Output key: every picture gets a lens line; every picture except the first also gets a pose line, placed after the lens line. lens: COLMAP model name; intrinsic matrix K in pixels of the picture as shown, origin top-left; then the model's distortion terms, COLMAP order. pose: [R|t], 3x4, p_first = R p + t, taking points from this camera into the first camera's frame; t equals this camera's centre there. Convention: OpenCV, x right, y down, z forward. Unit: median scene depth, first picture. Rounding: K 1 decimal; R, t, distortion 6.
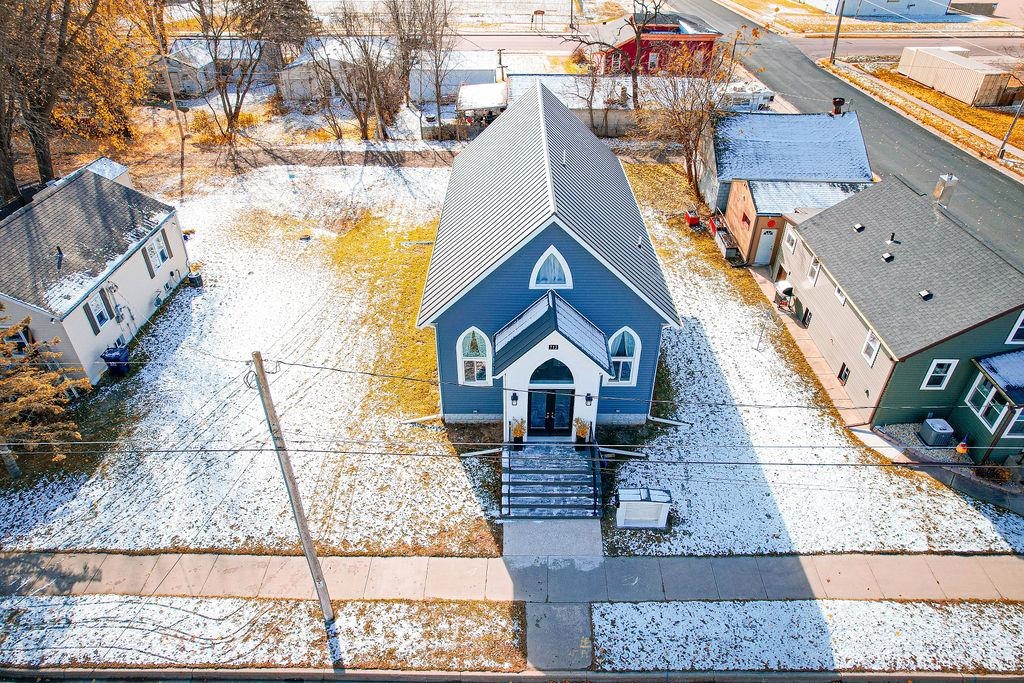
lens RADIAL K [[653.8, 0, 515.4], [0, 653.8, 341.7], [0, 0, 1]] dist [-0.075866, 0.064237]
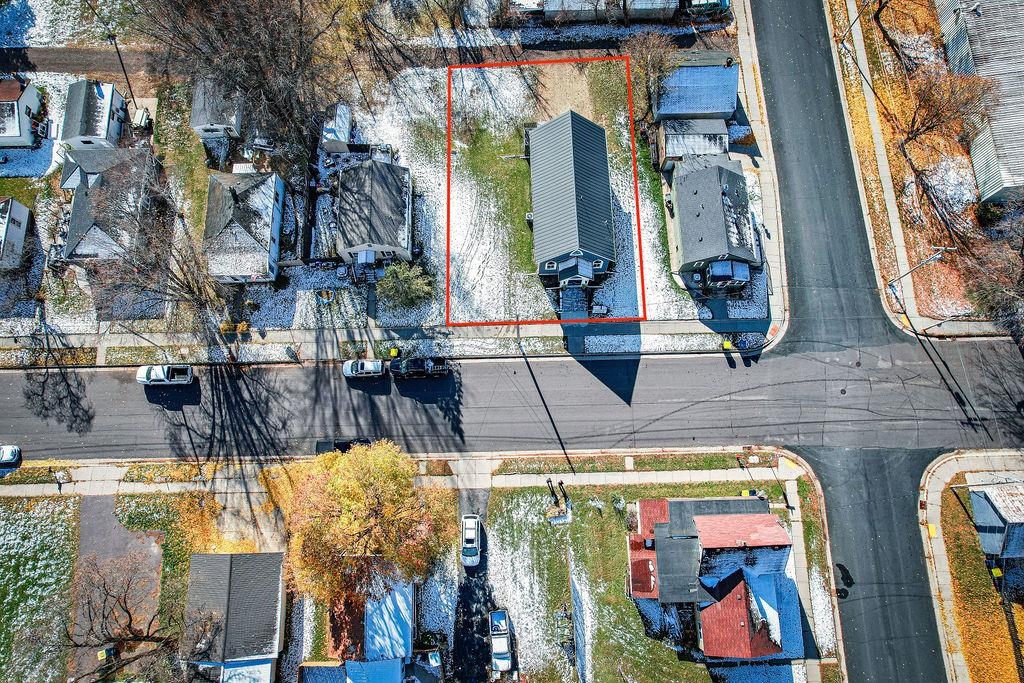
lens RADIAL K [[653.8, 0, 511.8], [0, 653.8, 348.6], [0, 0, 1]] dist [-0.075866, 0.064237]
pose [[0.999526, -0.030661, 0.002798, -0.296521], [0.021650, 0.764552, 0.644198, -1.850551], [-0.021891, -0.643832, 0.764854, -1.824856]]
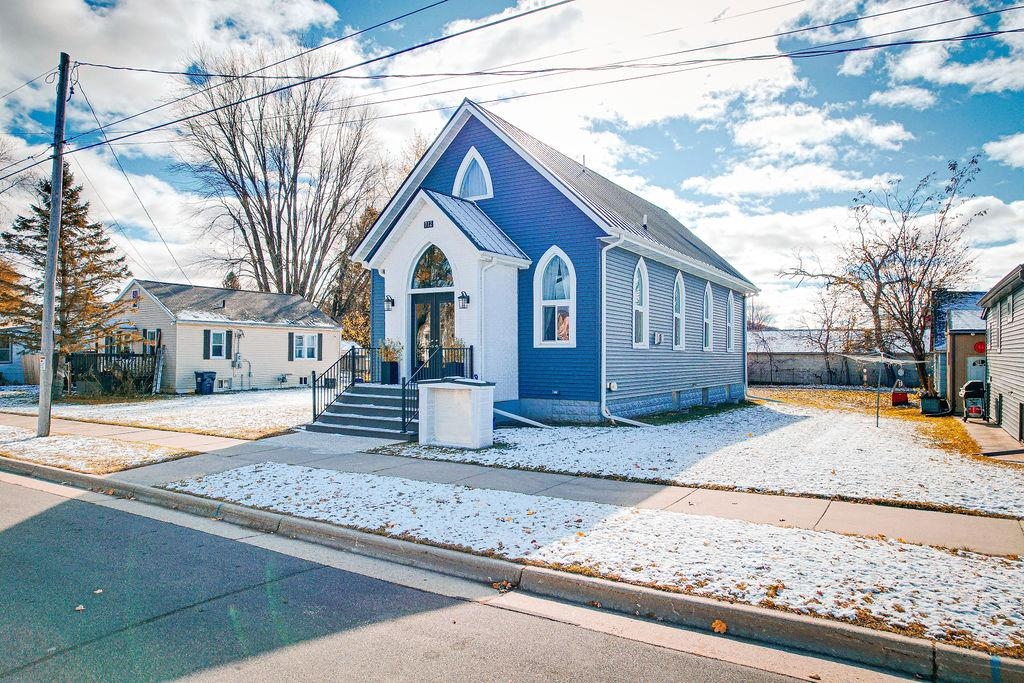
lens RADIAL K [[653.8, 0, 518.3], [0, 653.8, 334.6], [0, 0, 1]] dist [-0.075866, 0.064237]
pose [[0.849619, -0.016670, -0.527134, 0.553480], [-0.303342, 0.802181, -0.514285, 0.480164], [0.431430, 0.596848, 0.676491, 0.550314]]
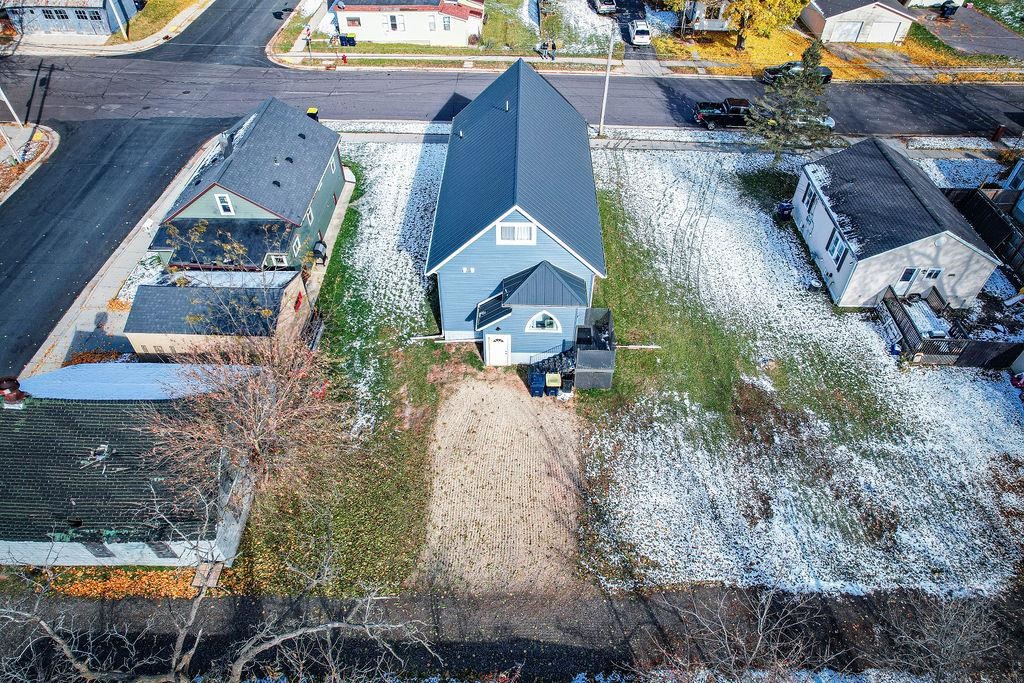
lens RADIAL K [[653.8, 0, 517.9], [0, 653.8, 349.1], [0, 0, 1]] dist [-0.075866, 0.064237]
pose [[-0.999807, -0.019630, -0.000508, 0.048535], [-0.003804, 0.168193, 0.985747, -1.911850], [-0.019265, 0.985559, -0.168235, 2.076065]]
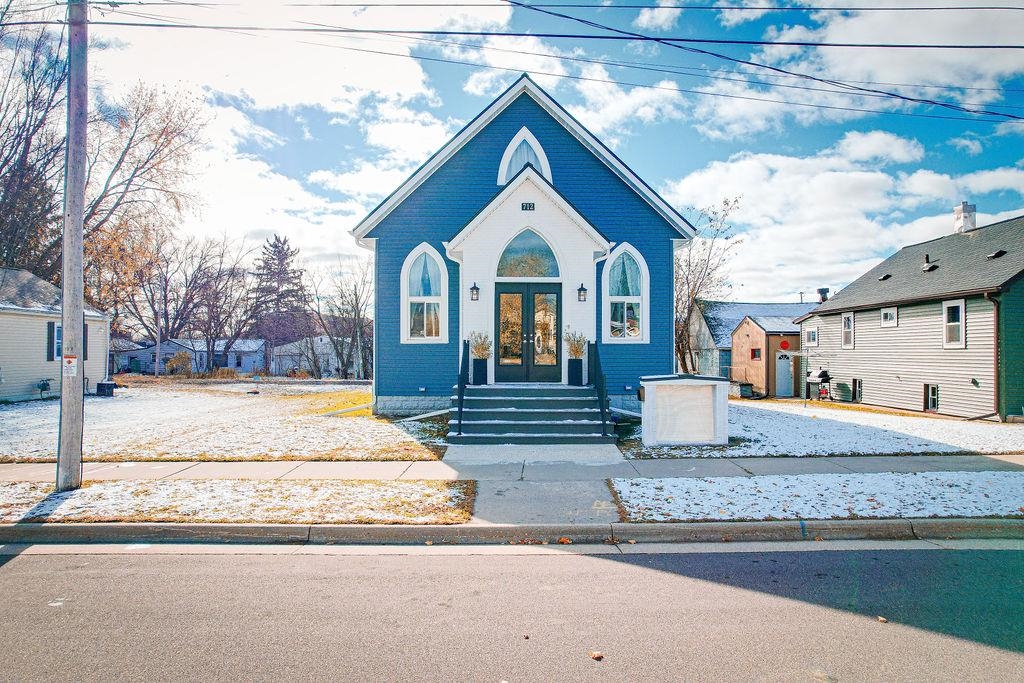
lens RADIAL K [[653.8, 0, 511.0], [0, 653.8, 383.3], [0, 0, 1]] dist [-0.075866, 0.064237]
pose [[0.999996, -0.002168, 0.001788, 0.035716], [0.002789, 0.844228, -0.535977, 0.539379], [-0.000347, 0.535980, 0.844231, 0.467837]]
